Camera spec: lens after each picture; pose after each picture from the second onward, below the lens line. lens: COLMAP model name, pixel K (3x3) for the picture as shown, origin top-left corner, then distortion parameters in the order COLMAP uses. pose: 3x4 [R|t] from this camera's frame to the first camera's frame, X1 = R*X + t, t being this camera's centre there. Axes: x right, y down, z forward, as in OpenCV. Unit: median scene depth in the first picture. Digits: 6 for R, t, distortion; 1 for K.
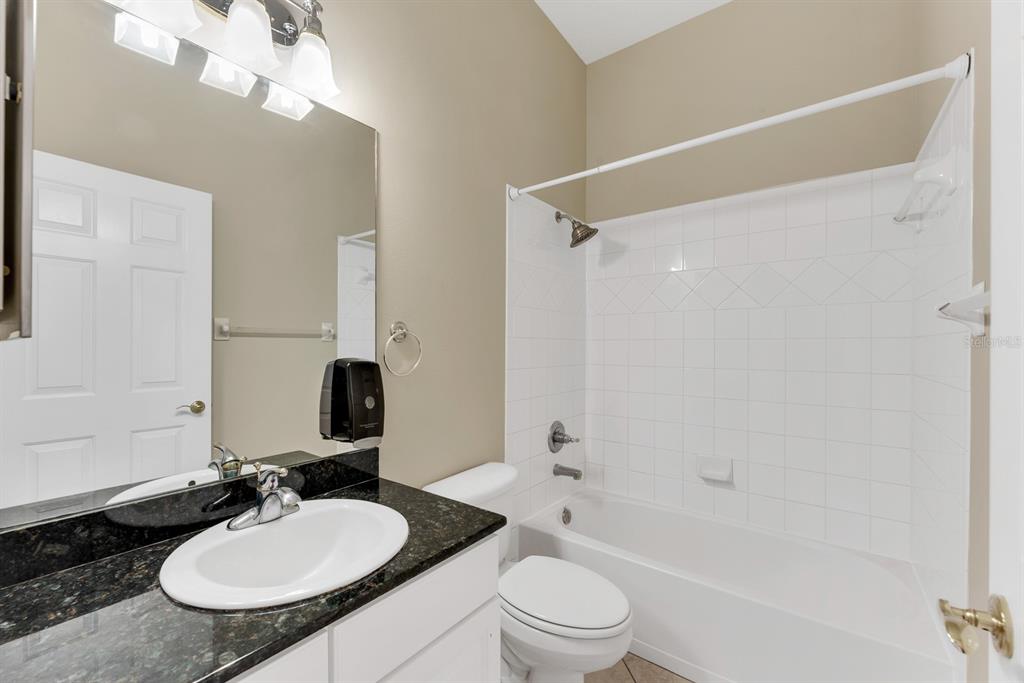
lens RADIAL K [[412.4, 0, 509.6], [0, 412.4, 344.4], [0, 0, 1]] dist [0.000835, 0.000550]
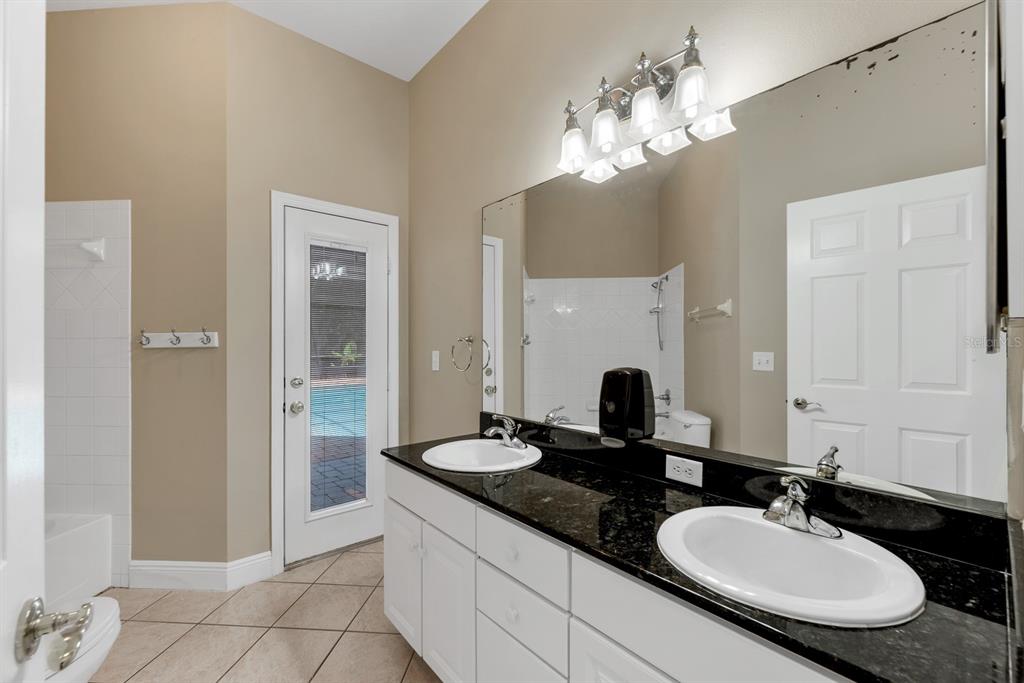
lens RADIAL K [[412.4, 0, 509.6], [0, 412.4, 344.4], [0, 0, 1]] dist [0.000835, 0.000550]
pose [[-0.205741, 0.001666, -0.978605, 0.427576], [0.003568, 0.999993, 0.000952, -0.003556], [0.978600, -0.003296, -0.205745, 0.447447]]
